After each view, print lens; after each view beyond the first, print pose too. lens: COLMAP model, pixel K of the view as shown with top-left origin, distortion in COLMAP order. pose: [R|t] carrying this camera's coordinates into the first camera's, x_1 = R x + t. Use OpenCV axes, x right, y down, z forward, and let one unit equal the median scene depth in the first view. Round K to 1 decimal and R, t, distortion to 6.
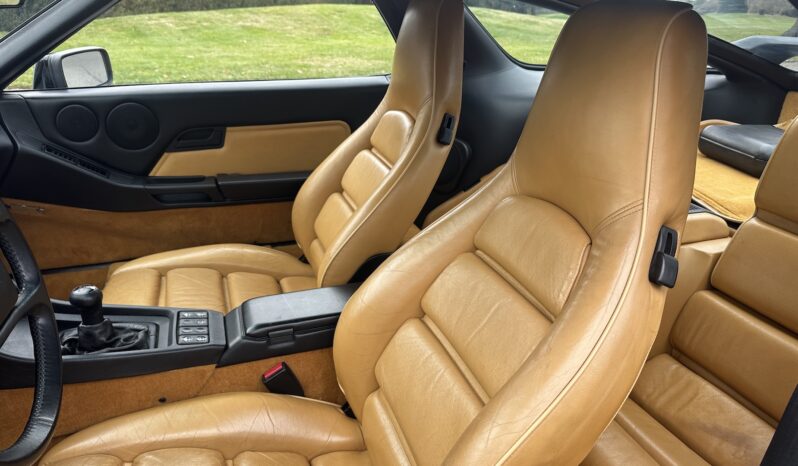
lens RADIAL K [[583.6, 0, 414.3], [0, 583.6, 229.6], [0, 0, 1]] dist [0.053962, -0.119545]
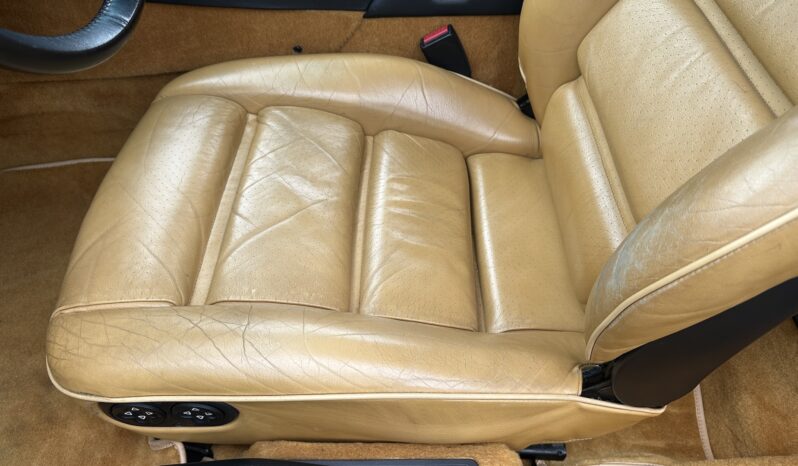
lens RADIAL K [[583.6, 0, 400.9], [0, 583.6, 239.2], [0, 0, 1]] dist [0.102030, -0.174482]
pose [[0.943895, 0.226113, -0.240697, -0.043560], [-0.092823, 0.881108, 0.463715, 0.125925], [0.316932, -0.415357, 0.852662, 0.240434]]
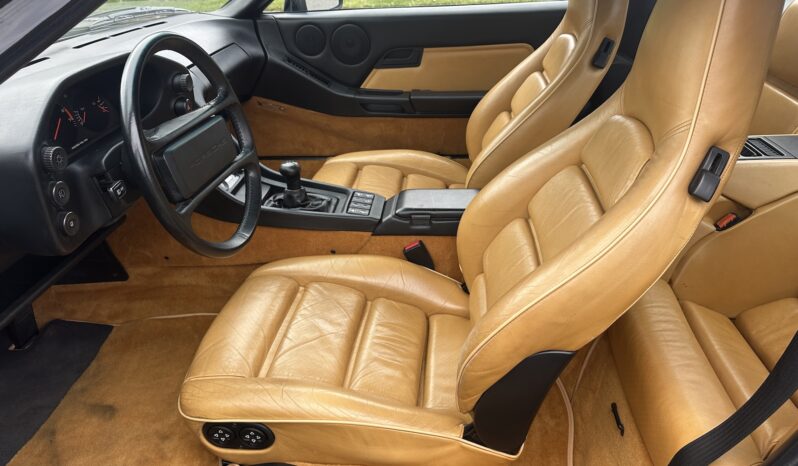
lens RADIAL K [[583.6, 0, 400.9], [0, 583.6, 239.2], [0, 0, 1]] dist [0.102030, -0.174482]
pose [[0.907988, 0.154985, -0.389277, 0.226692], [-0.103165, 0.983166, 0.150800, 0.038103], [0.406096, -0.096765, 0.908693, -0.160825]]
